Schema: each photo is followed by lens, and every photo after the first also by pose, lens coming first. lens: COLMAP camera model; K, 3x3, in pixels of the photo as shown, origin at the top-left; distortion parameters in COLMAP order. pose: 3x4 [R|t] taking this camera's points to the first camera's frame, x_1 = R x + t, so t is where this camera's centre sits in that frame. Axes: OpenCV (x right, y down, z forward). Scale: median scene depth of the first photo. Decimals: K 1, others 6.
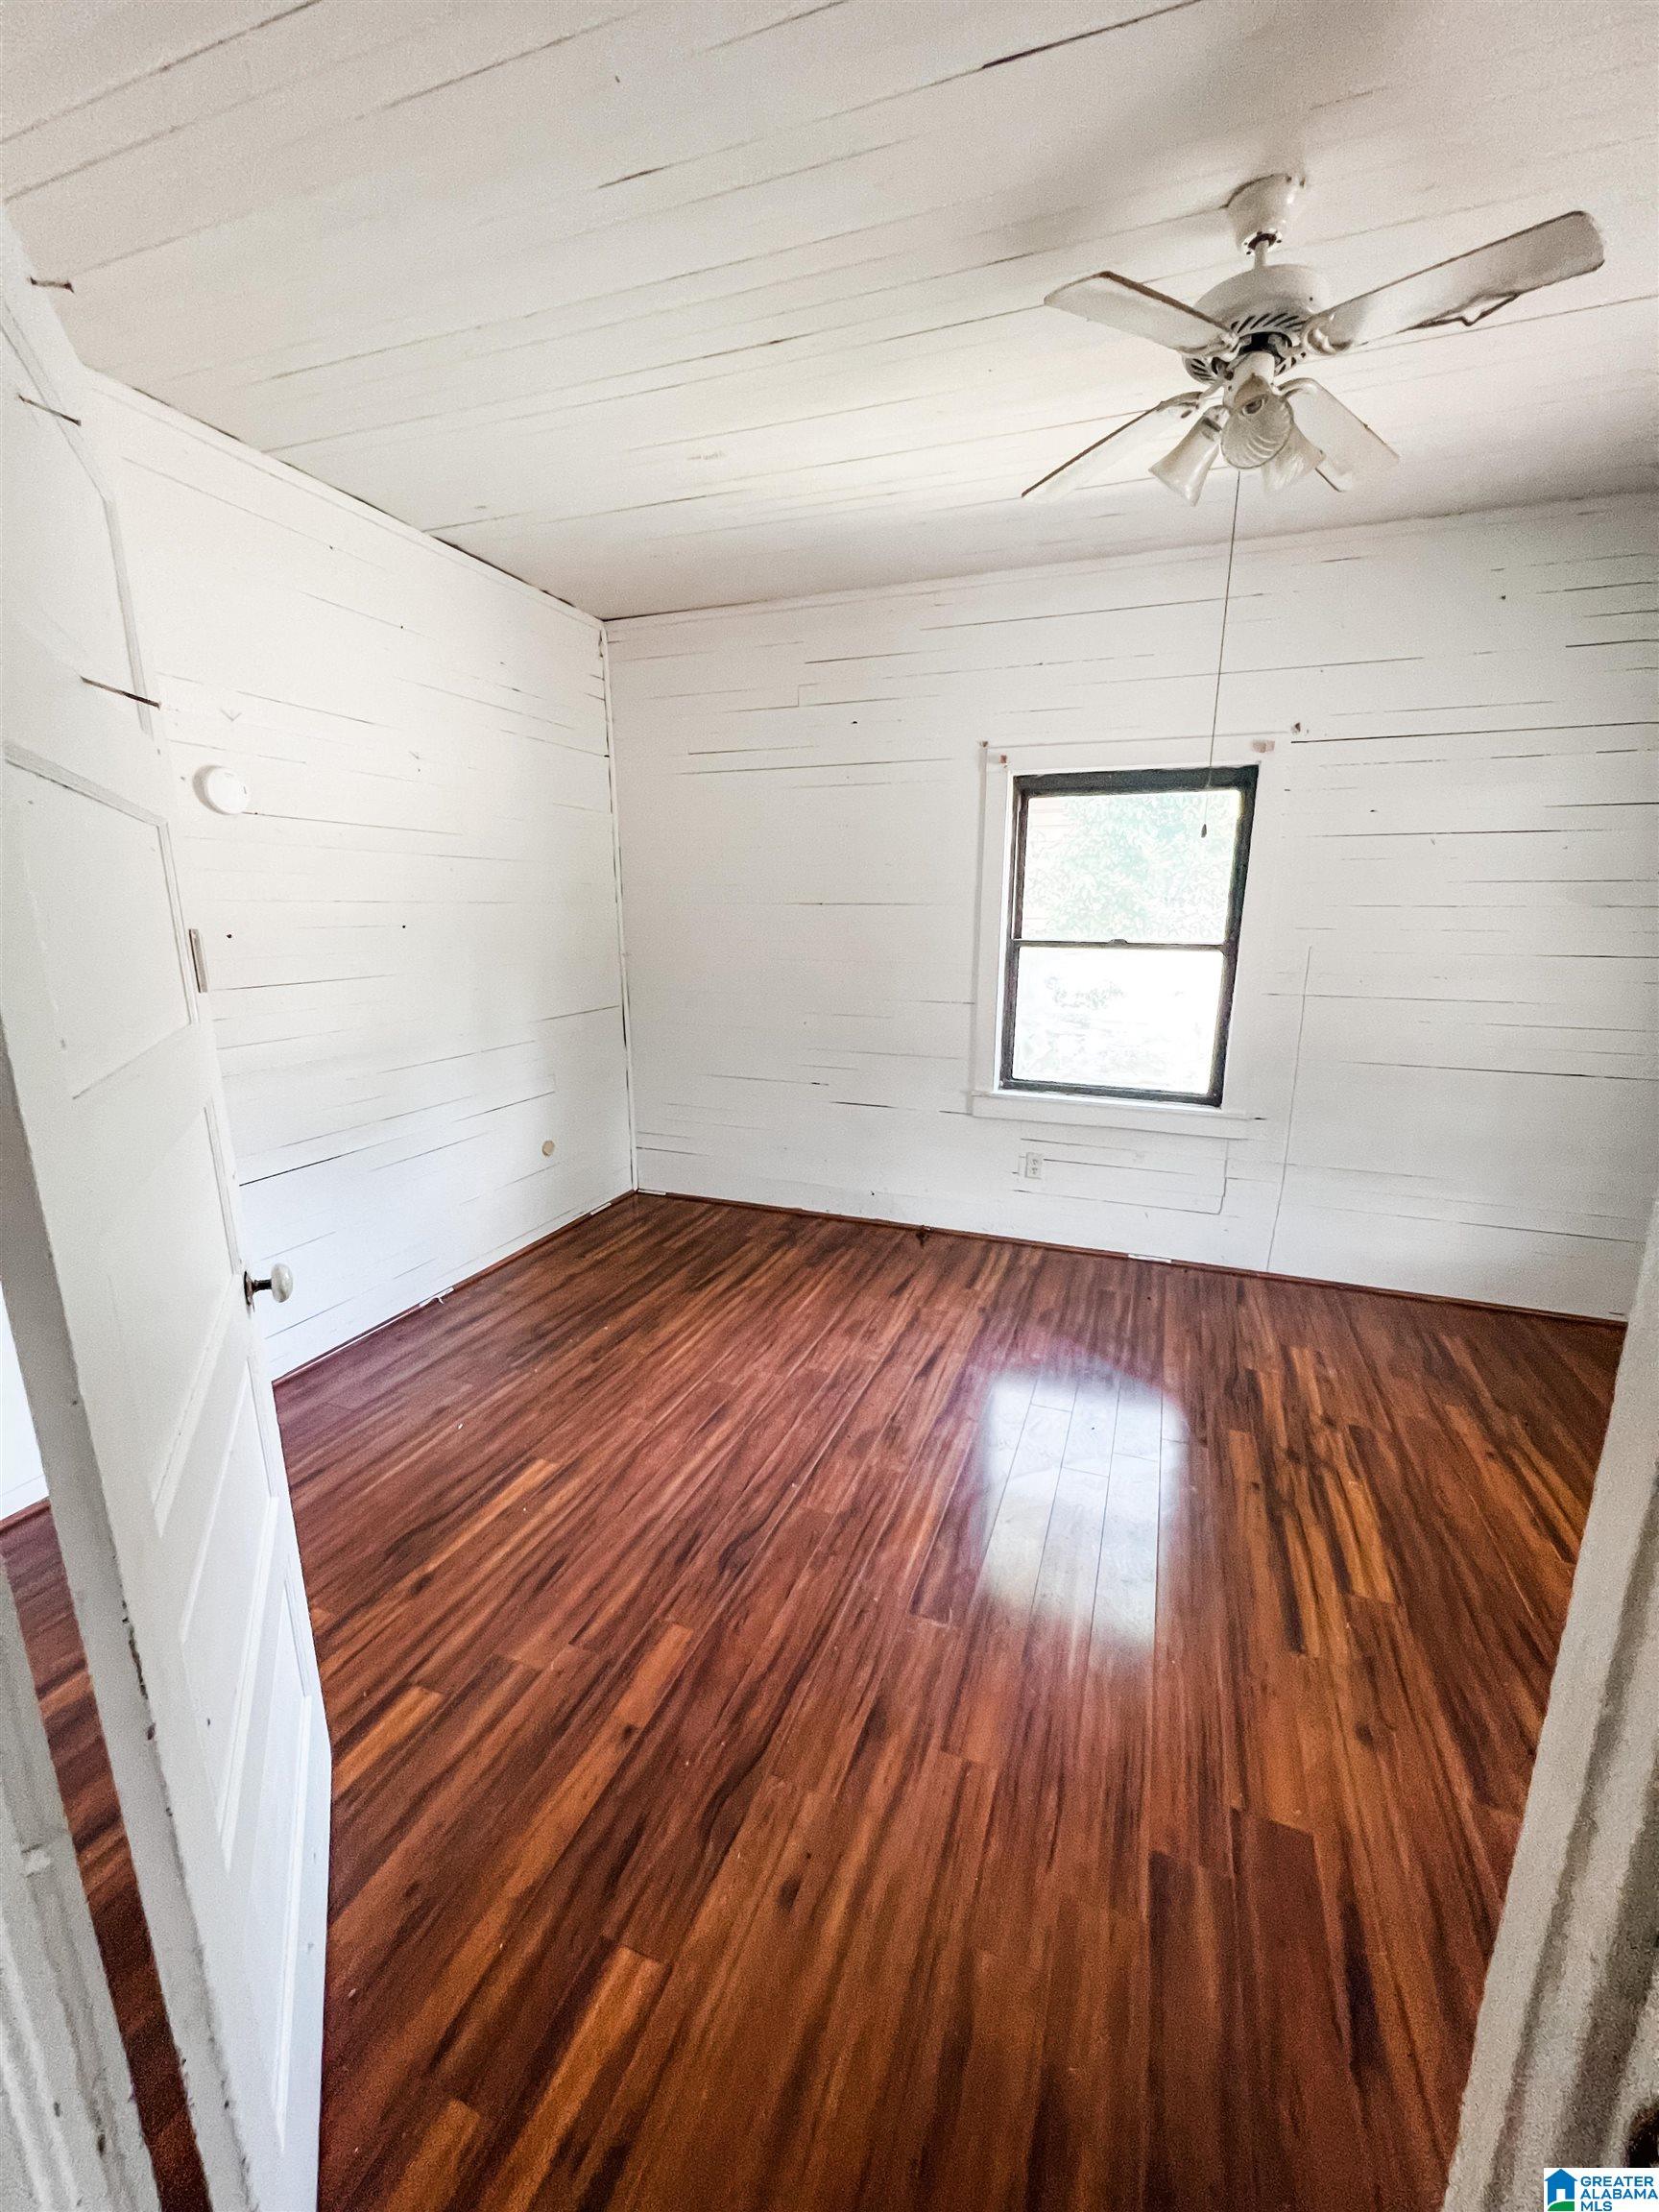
lens RADIAL K [[886.9, 0, 827.4], [0, 886.9, 1108.7], [0, 0, 1]] dist [0.003209, -0.000008]
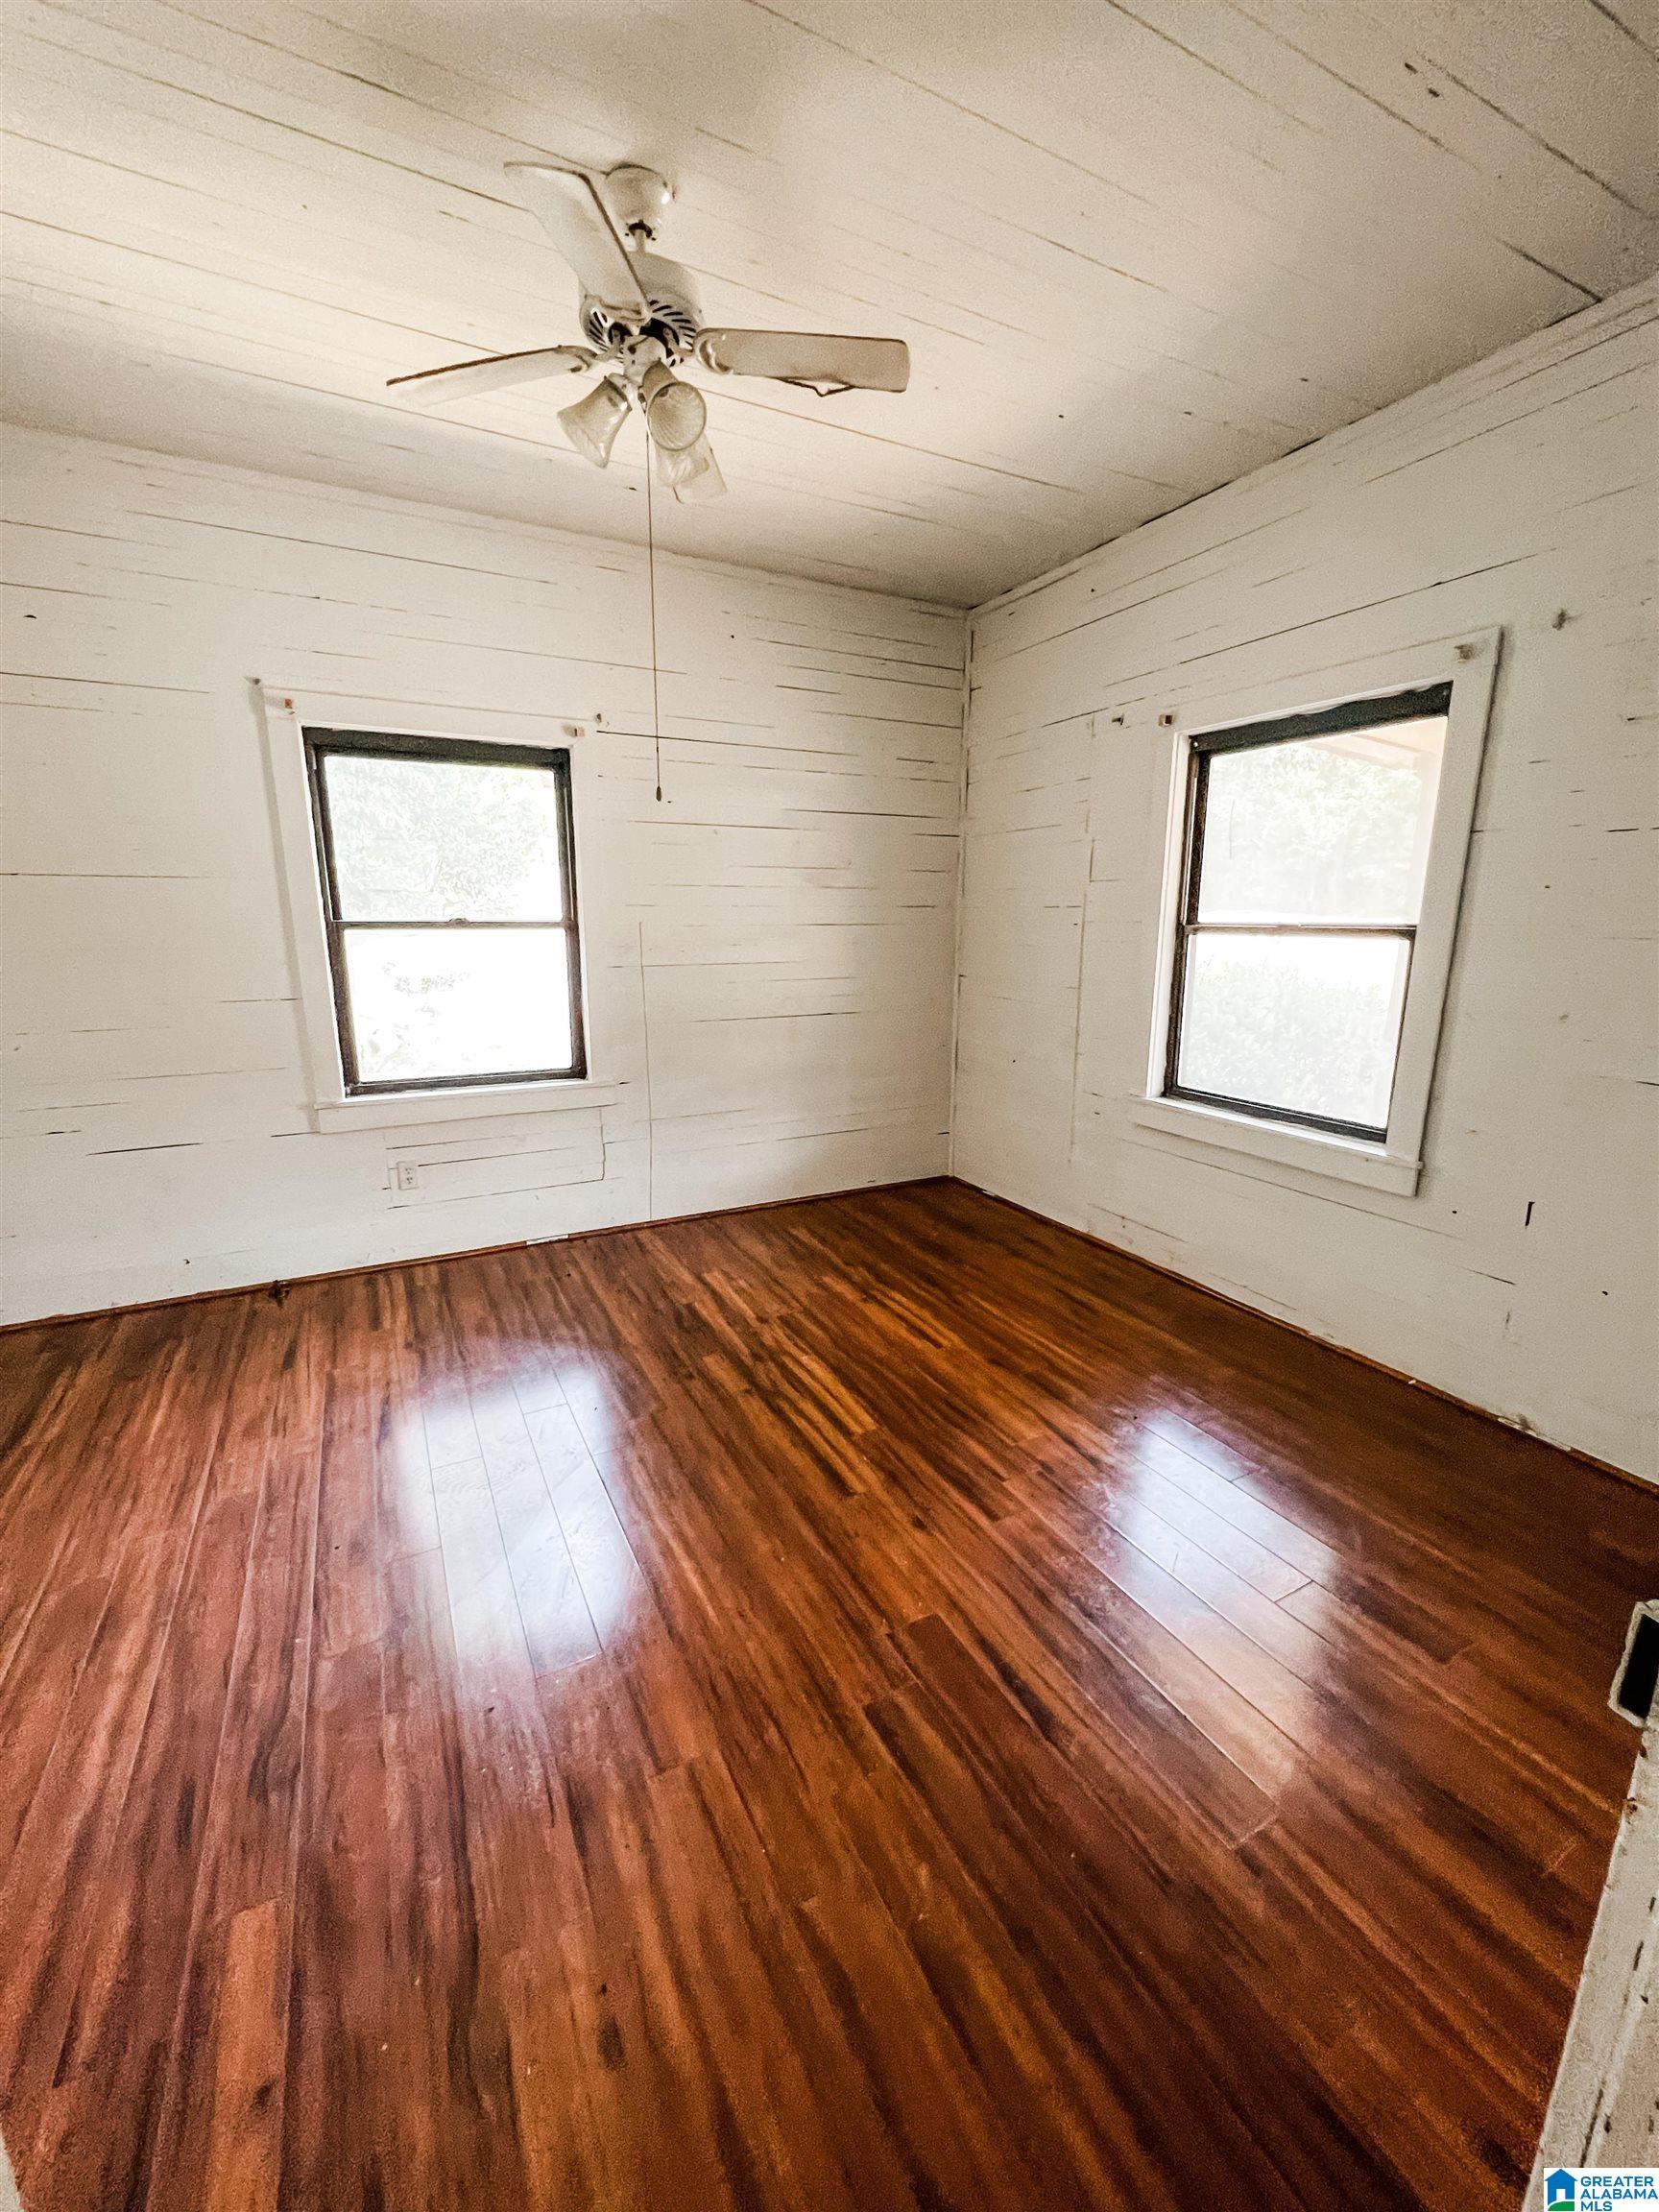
lens RADIAL K [[886.9, 0, 828.2], [0, 886.9, 1107.9], [0, 0, 1]] dist [0.003209, -0.000008]
pose [[0.661637, -0.167909, 0.730783, -0.186898], [0.168070, 0.983016, 0.073696, 0.004681], [-0.730746, 0.074063, 0.678620, 0.120212]]
